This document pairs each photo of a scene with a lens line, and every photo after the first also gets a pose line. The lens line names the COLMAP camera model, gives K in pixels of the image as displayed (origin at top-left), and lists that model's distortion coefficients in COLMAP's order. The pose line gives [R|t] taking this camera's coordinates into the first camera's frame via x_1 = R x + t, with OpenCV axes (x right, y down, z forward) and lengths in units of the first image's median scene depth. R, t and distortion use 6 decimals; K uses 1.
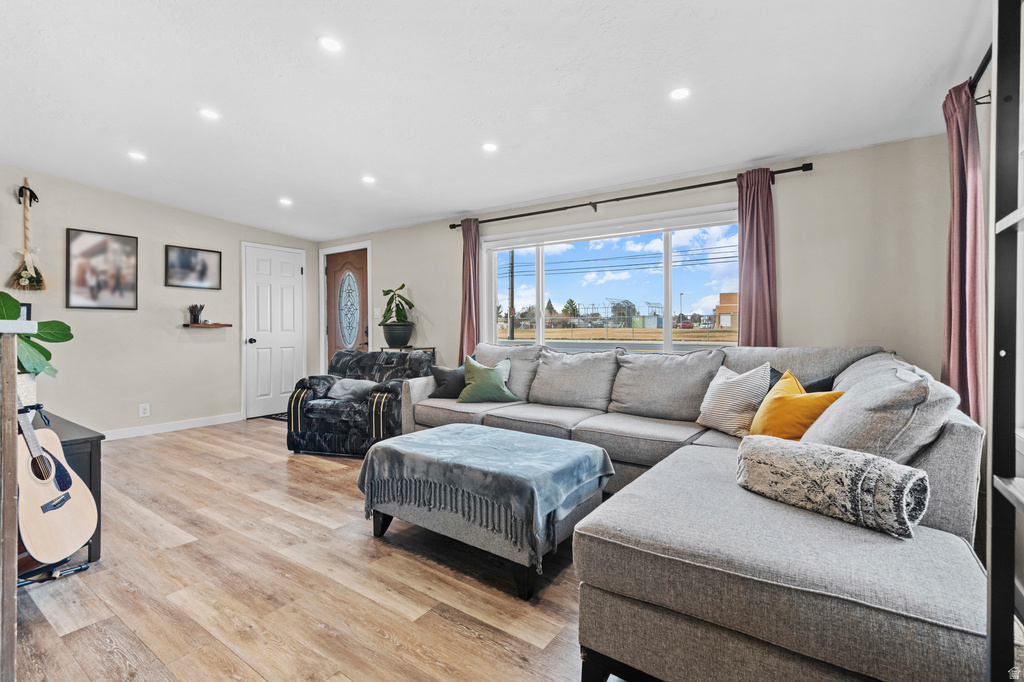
lens RADIAL K [[469.4, 0, 512.0], [0, 469.4, 341.0], [0, 0, 1]] dist [0.000627, -0.000004]
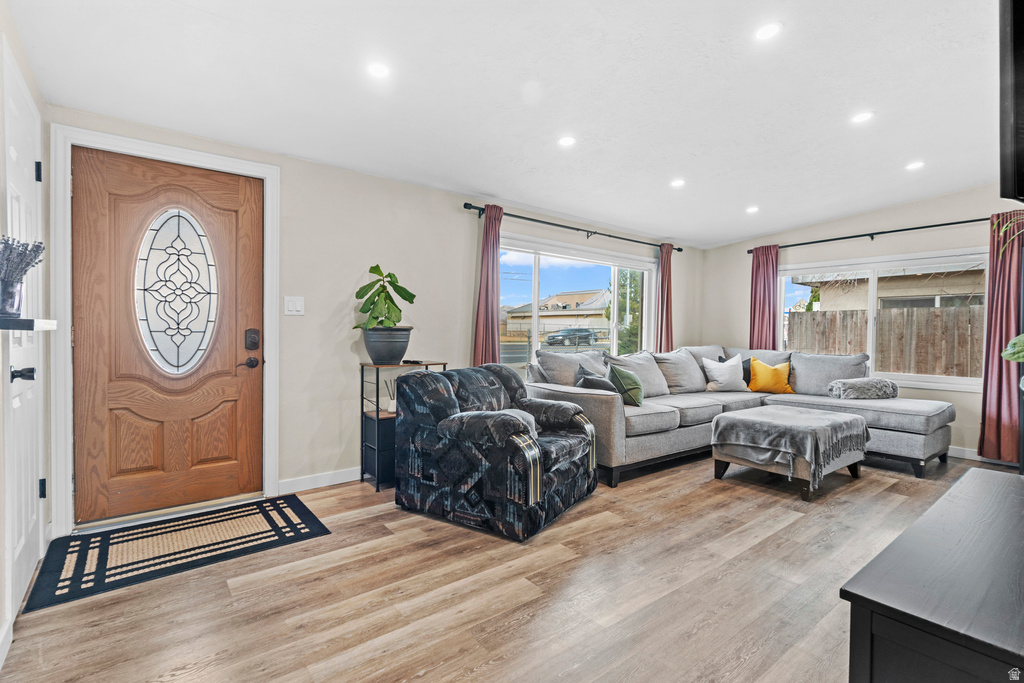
lens RADIAL K [[469.4, 0, 512.0], [0, 469.4, 341.5], [0, 0, 1]] dist [0.000627, -0.000004]
pose [[0.292882, -0.018549, 0.955969, -1.302188], [0.014713, 0.999781, 0.014891, -0.037420], [-0.956035, 0.009704, 0.293091, 1.043224]]
